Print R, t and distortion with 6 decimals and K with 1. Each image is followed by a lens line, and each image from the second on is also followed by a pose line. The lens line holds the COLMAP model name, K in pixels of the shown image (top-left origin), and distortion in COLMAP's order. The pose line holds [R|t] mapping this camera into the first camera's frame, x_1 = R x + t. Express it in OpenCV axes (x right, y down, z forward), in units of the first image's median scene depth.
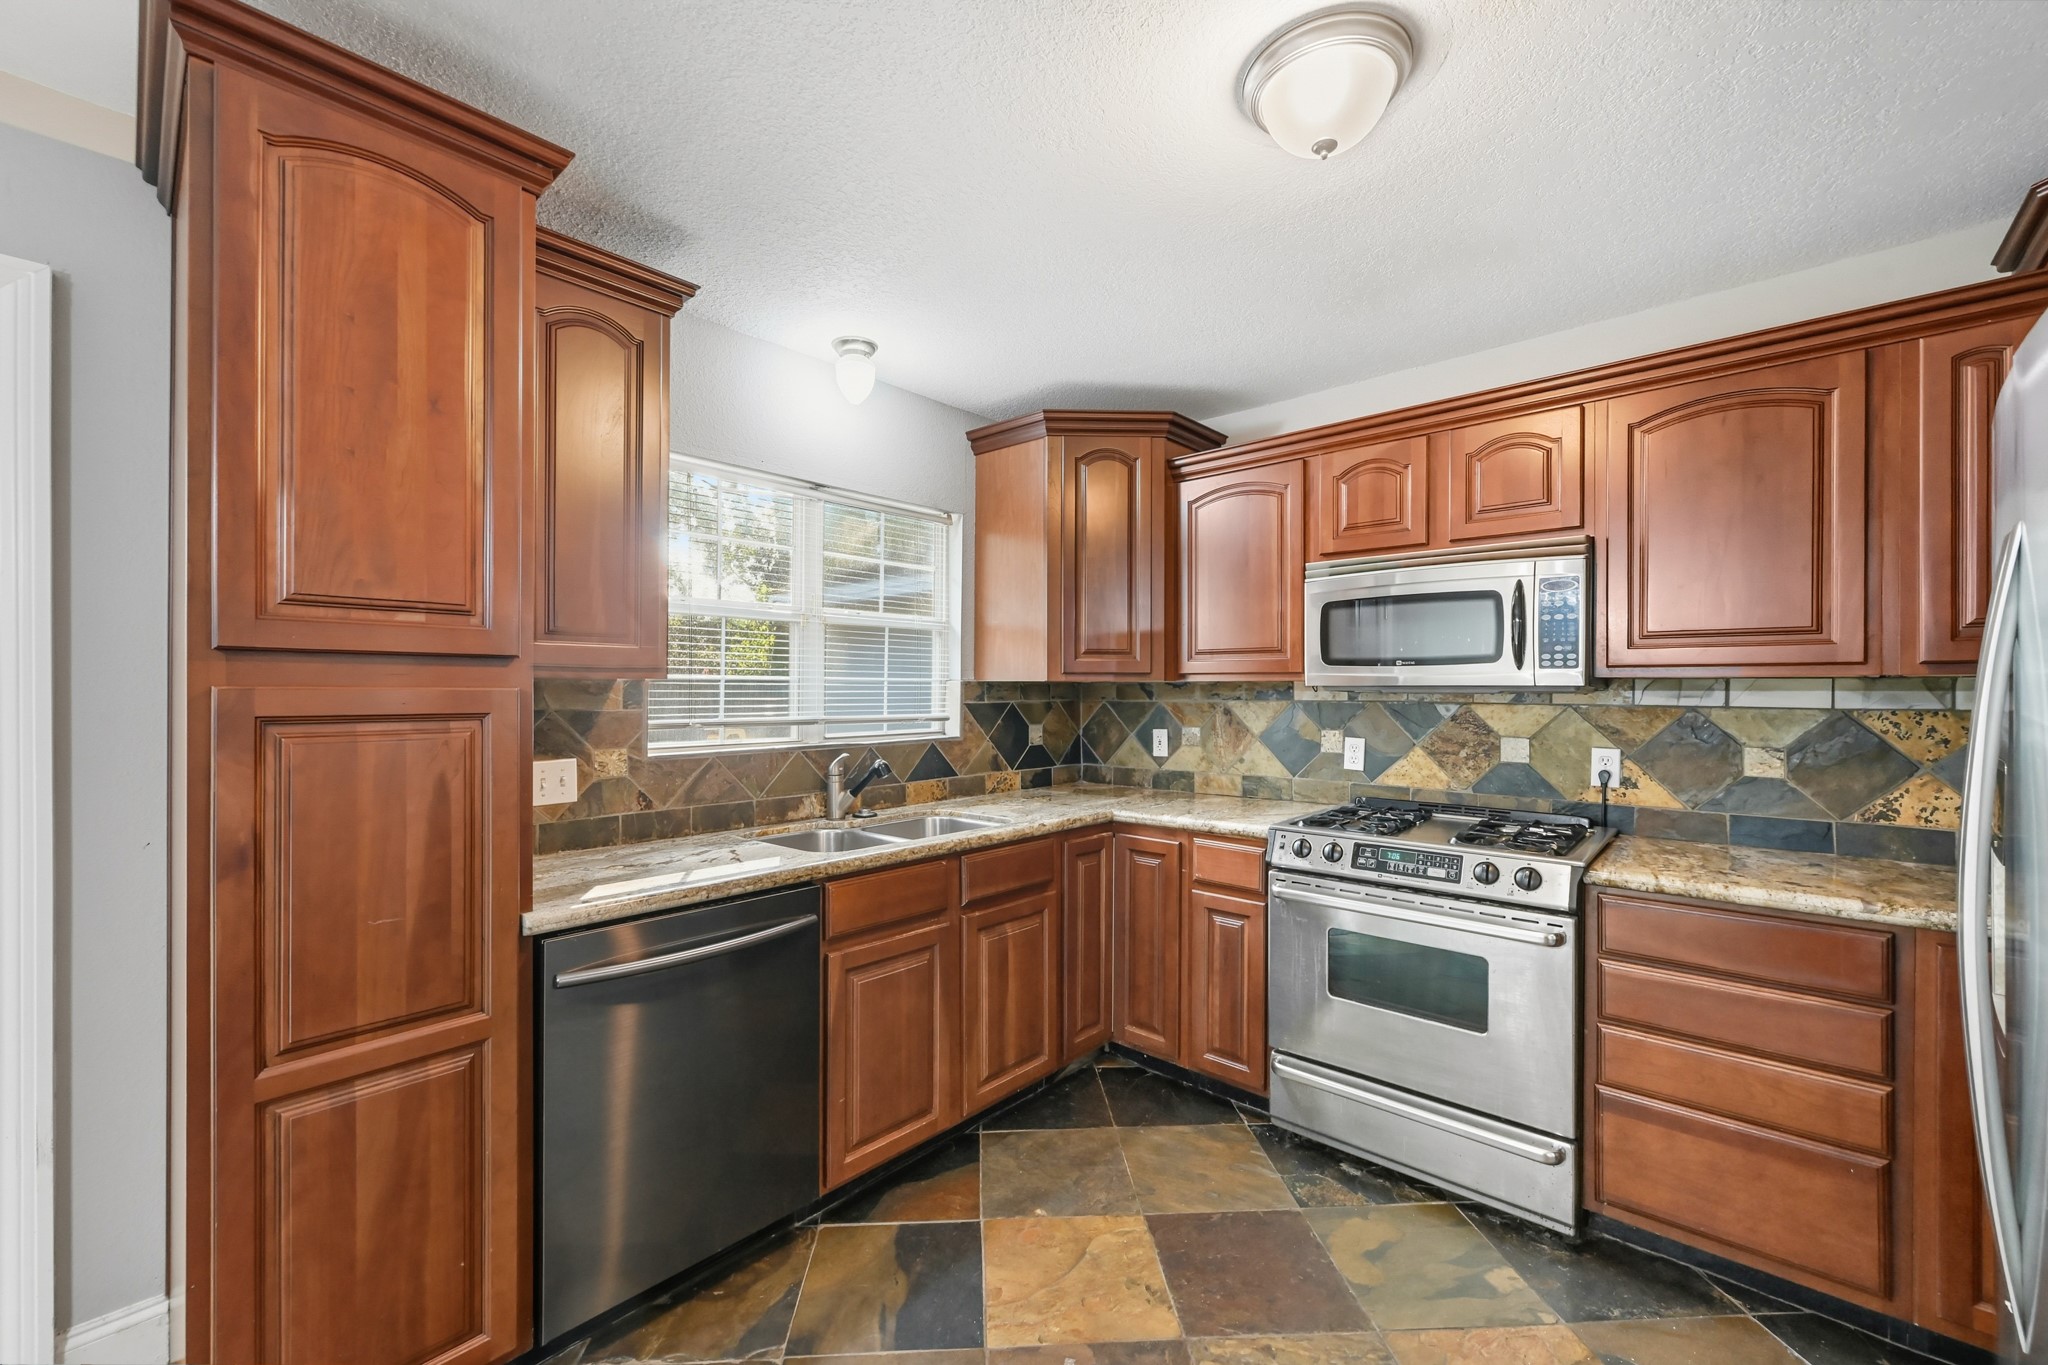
lens RADIAL K [[831.3, 0, 995.7], [0, 831.3, 692.3], [0, 0, 1]] dist [-0.000337, 0.000067]
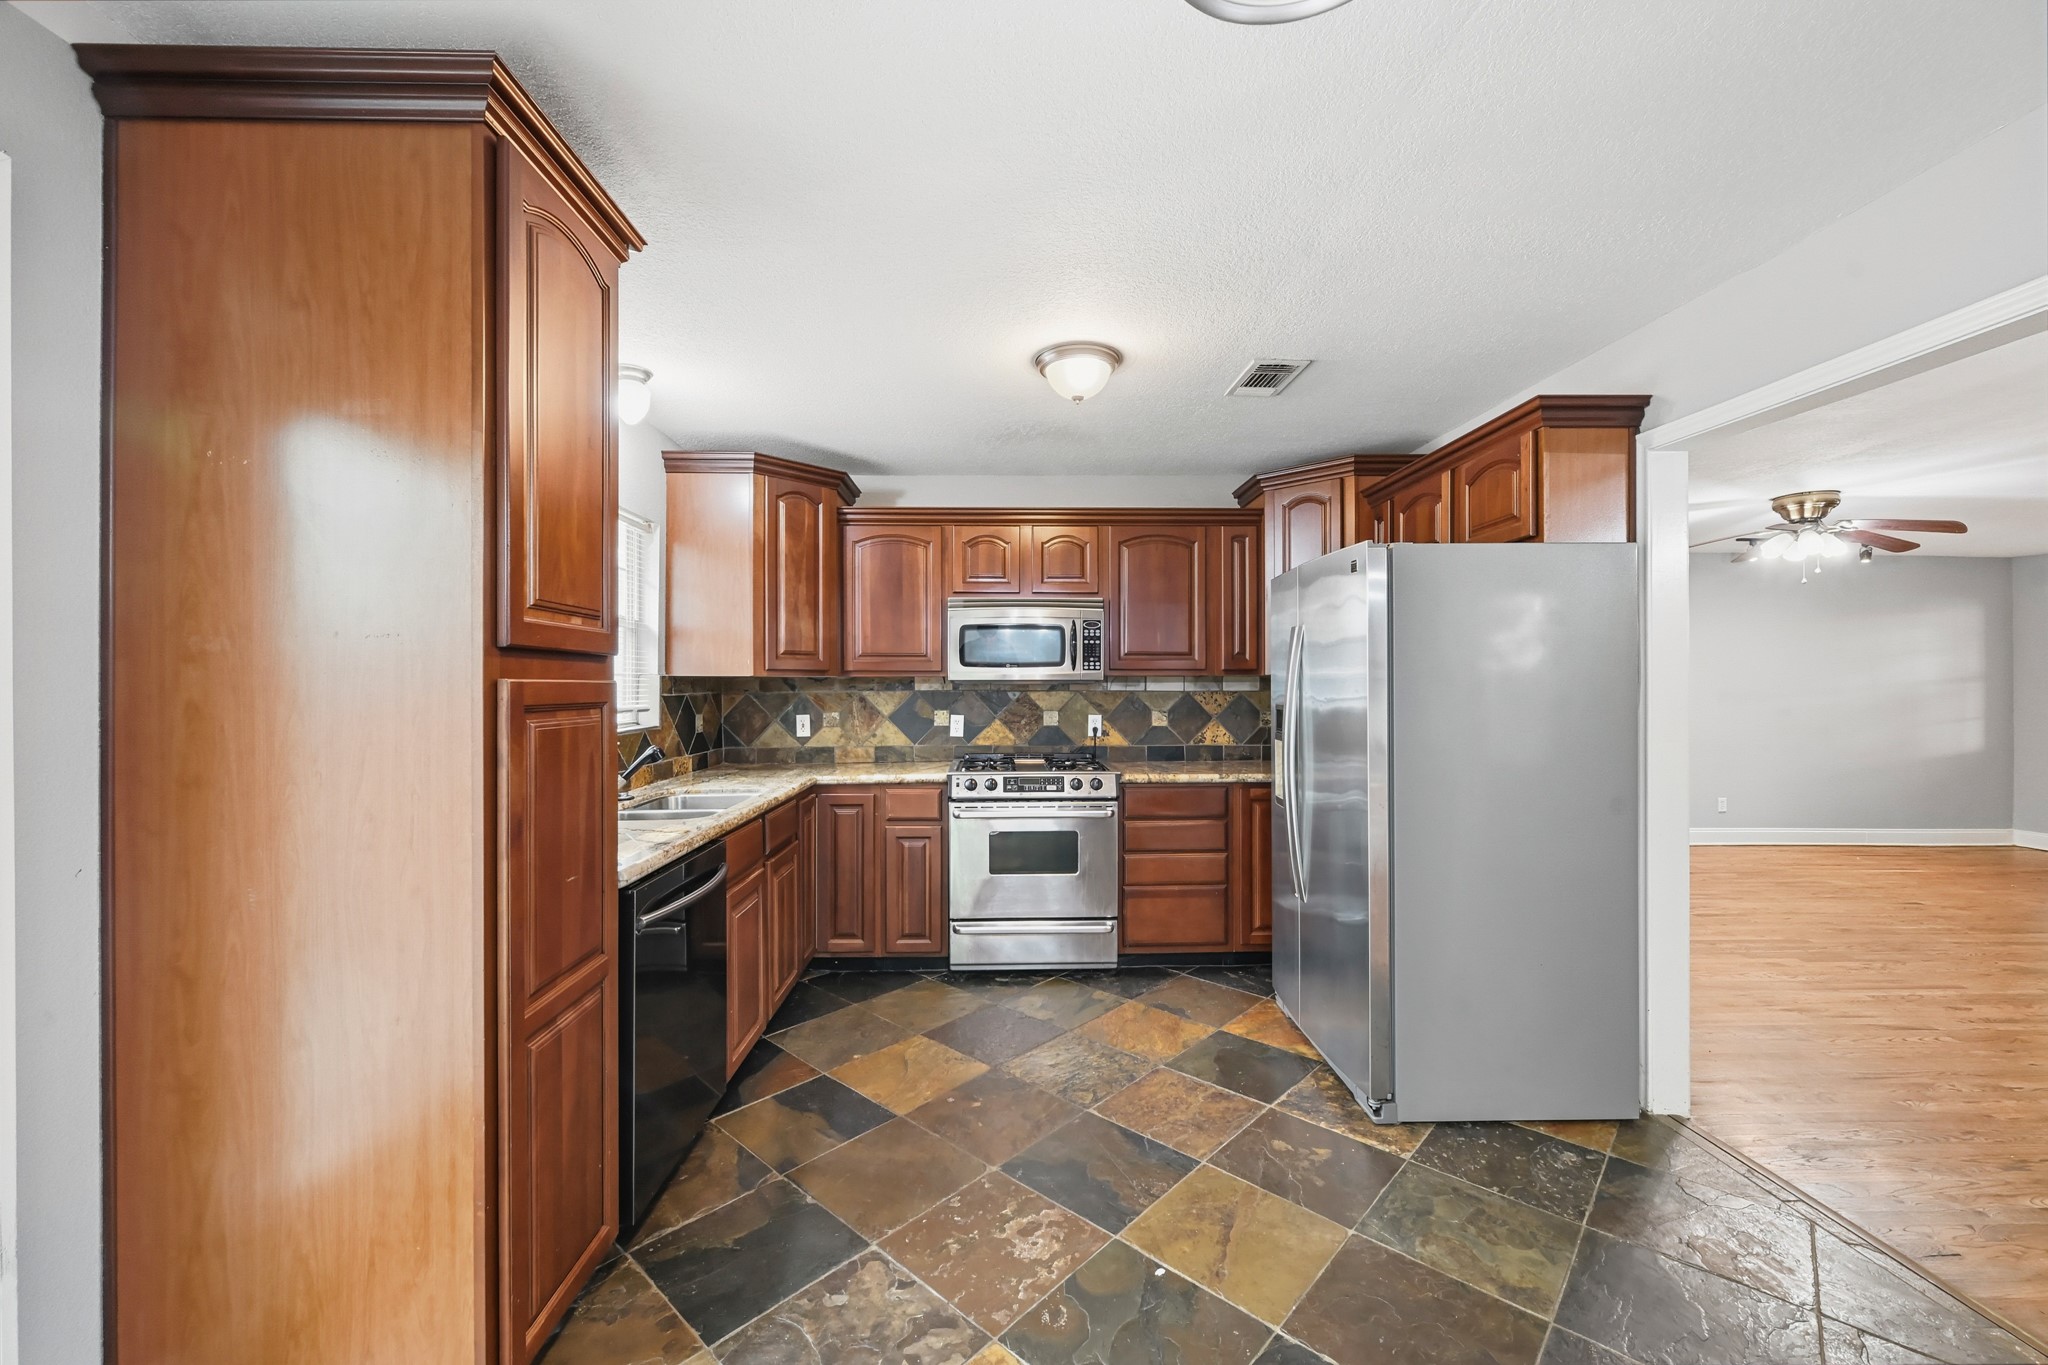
lens RADIAL K [[815.2, 0, 1026.4], [0, 815.2, 697.6], [0, 0, 1]] dist [0.000541, -0.000158]
pose [[0.713421, -0.014882, 0.700578, -0.595220], [0.005312, 0.999861, 0.015830, 0.001373], [-0.700716, -0.007572, 0.713400, -0.148919]]
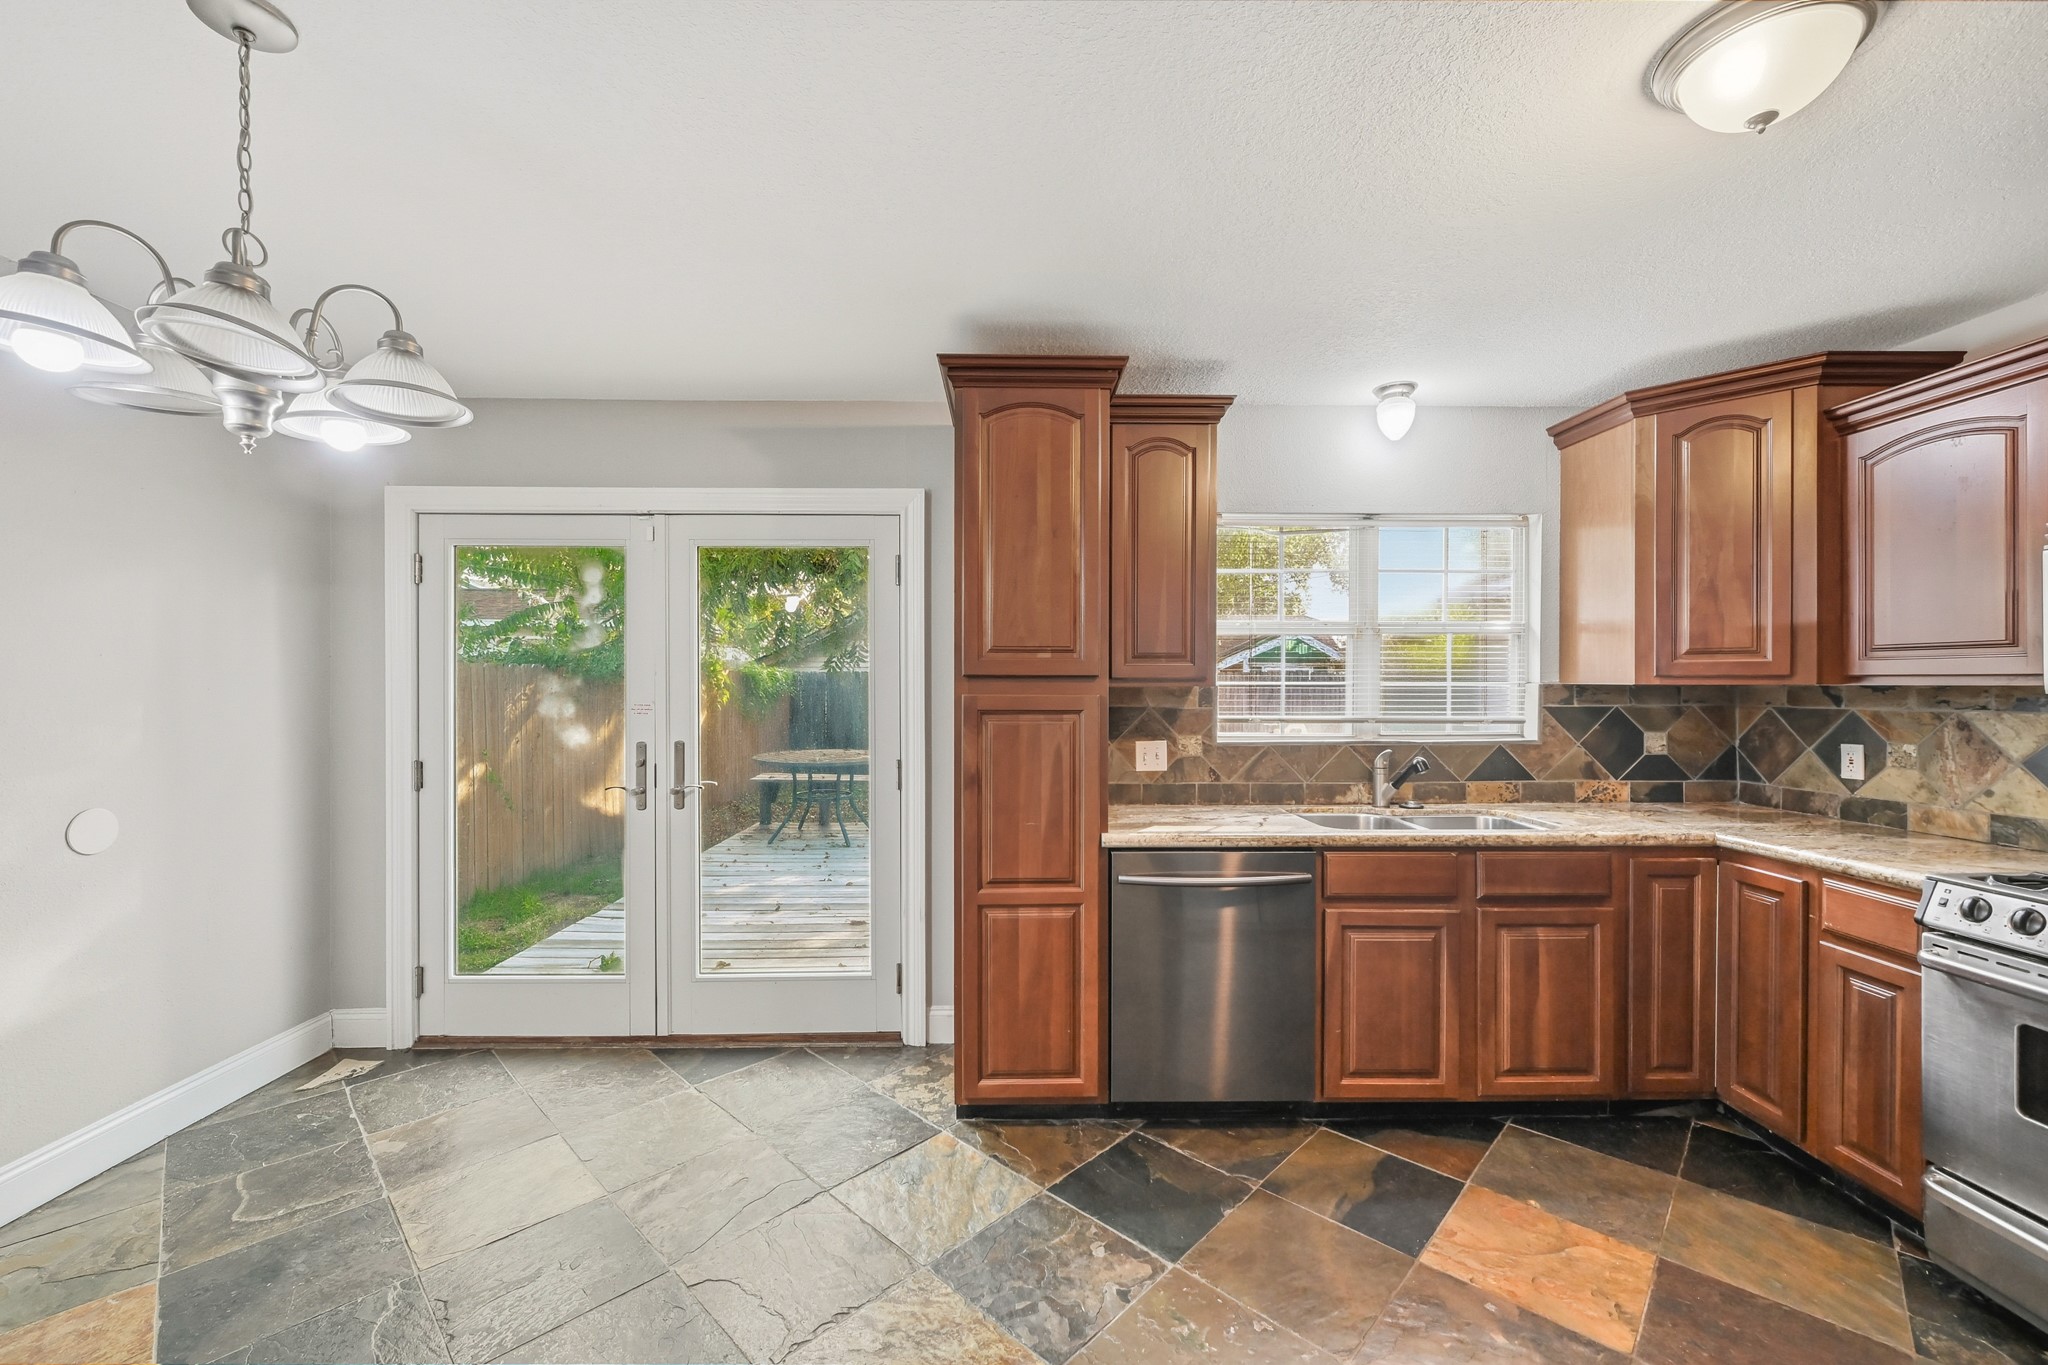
lens RADIAL K [[794.7, 0, 1019.0], [0, 794.7, 688.9], [0, 0, 1]] dist [0.000087, -0.000063]
pose [[0.694751, 0.004782, -0.719234, 0.271278], [-0.001534, 0.999985, 0.005167, -0.015289], [0.719249, -0.002486, 0.694748, -0.123906]]
